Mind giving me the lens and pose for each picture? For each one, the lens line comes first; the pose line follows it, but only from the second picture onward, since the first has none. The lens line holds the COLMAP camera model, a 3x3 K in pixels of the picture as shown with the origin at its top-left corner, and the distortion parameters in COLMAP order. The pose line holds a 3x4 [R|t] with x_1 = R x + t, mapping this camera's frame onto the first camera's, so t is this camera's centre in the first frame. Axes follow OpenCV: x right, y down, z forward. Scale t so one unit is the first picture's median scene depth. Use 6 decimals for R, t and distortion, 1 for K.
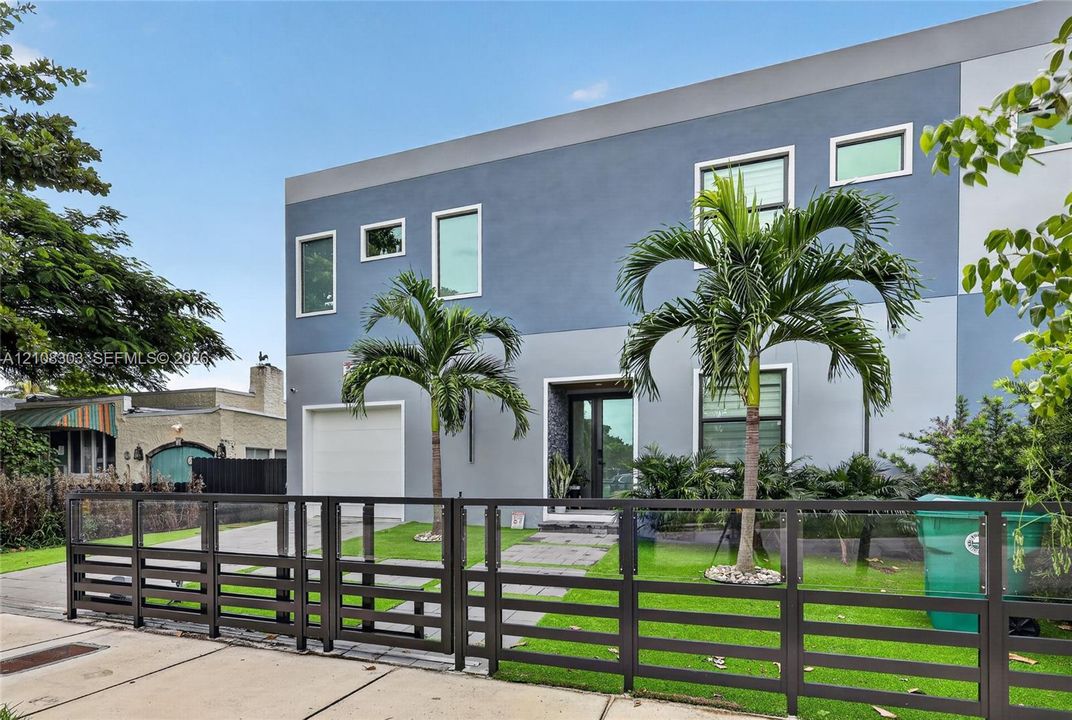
lens RADIAL K [[570.3, 0, 535.5], [0, 570.3, 453.8], [0, 0, 1]] dist [-0.002355, -0.000606]
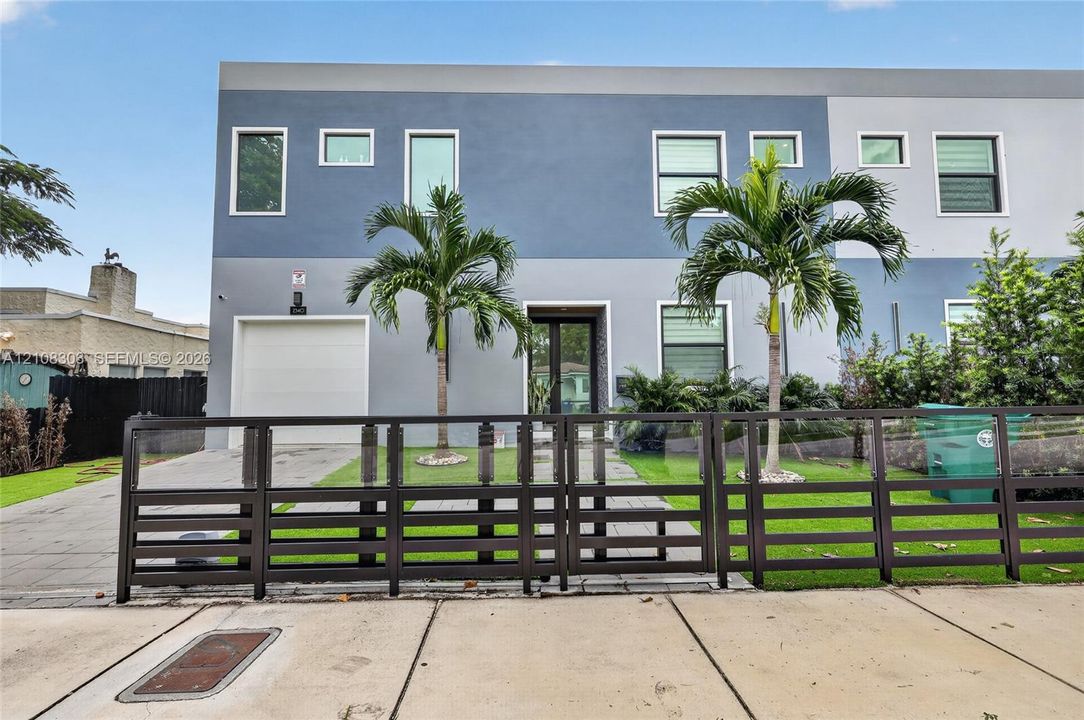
lens RADIAL K [[504.7, 0, 543.1], [0, 504.7, 353.3], [0, 0, 1]] dist [0.001205, -0.000375]
pose [[0.925571, 0.022370, 0.377912, -0.454132], [-0.005614, 0.998954, -0.045381, 0.010302], [-0.378532, 0.039881, 0.924729, 0.177627]]
